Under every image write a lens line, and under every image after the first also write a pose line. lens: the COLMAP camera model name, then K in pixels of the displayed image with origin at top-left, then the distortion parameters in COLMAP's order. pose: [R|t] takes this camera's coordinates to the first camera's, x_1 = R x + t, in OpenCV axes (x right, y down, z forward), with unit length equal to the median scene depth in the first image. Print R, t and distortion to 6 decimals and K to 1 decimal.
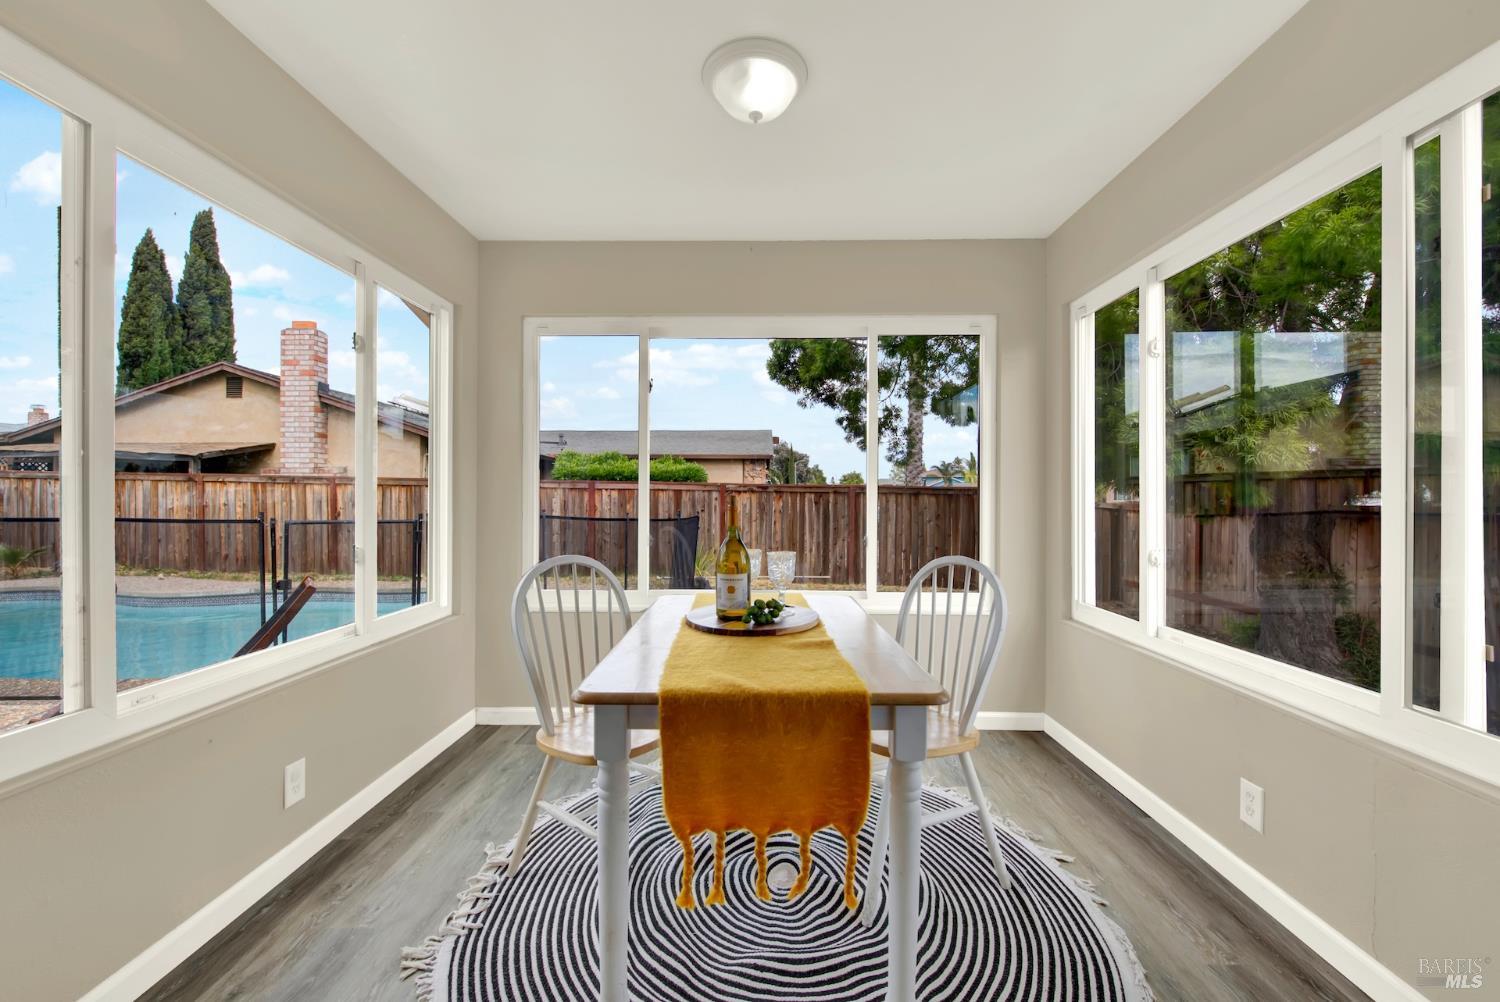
lens RADIAL K [[615.4, 0, 750.0], [0, 615.4, 501.0], [0, 0, 1]] dist [-0.002754, -0.000638]
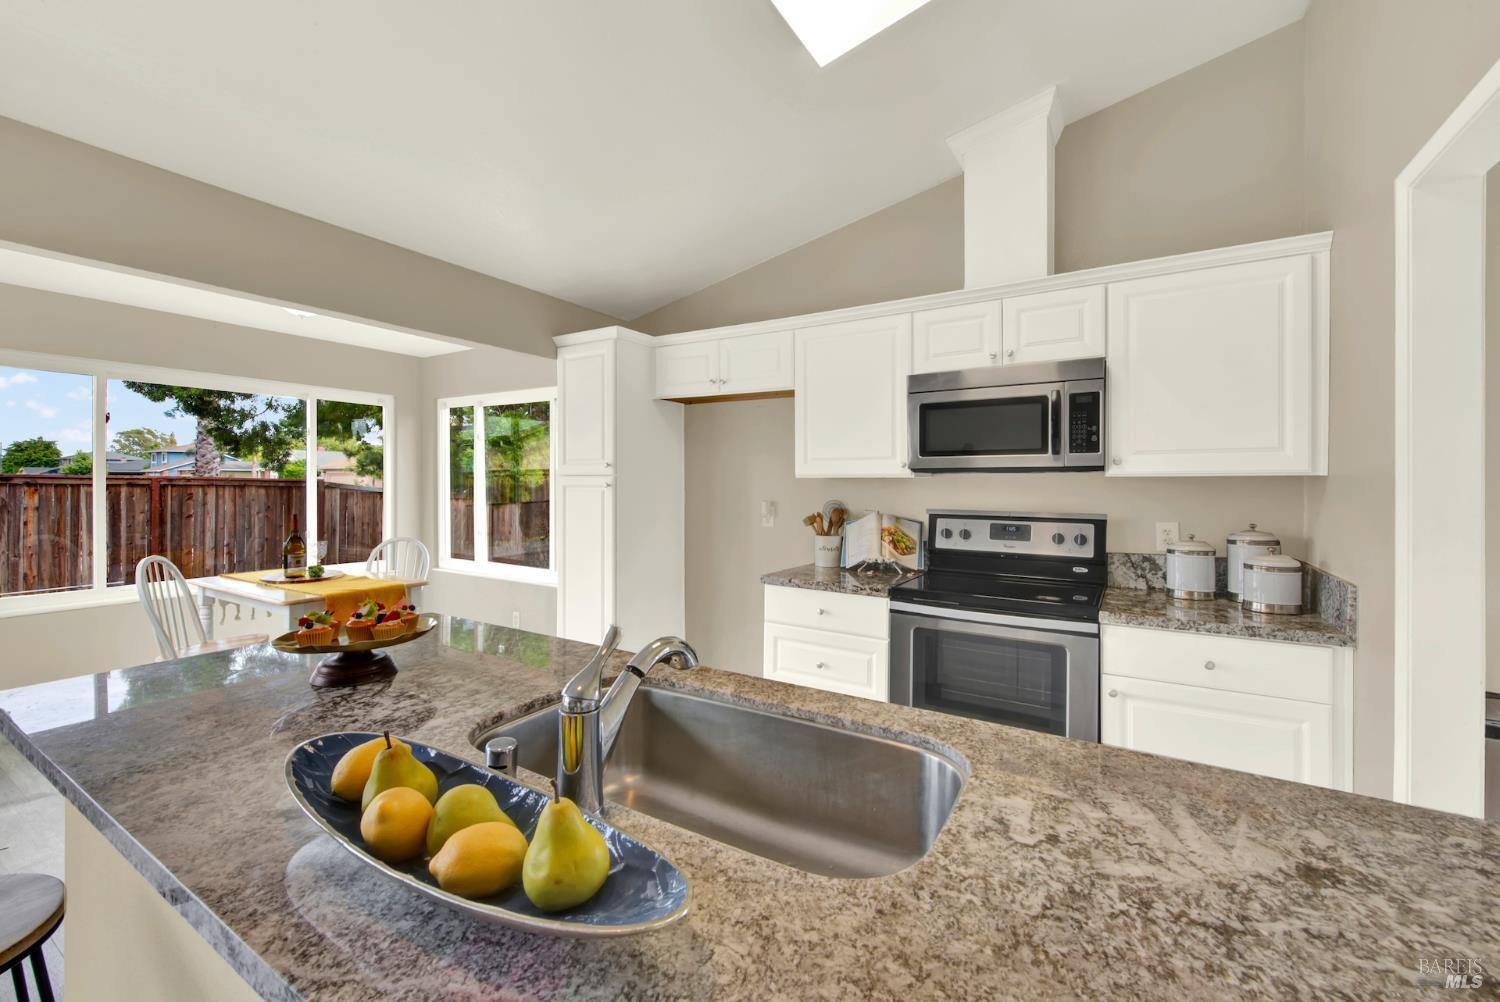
lens RADIAL K [[619.4, 0, 748.0], [0, 619.4, 482.9], [0, 0, 1]] dist [0.001567, -0.000107]
pose [[0.513020, -0.001688, 0.858375, -0.158505], [-0.000668, 0.999997, 0.002366, -0.018483], [-0.858376, -0.001788, 0.513017, -0.199824]]
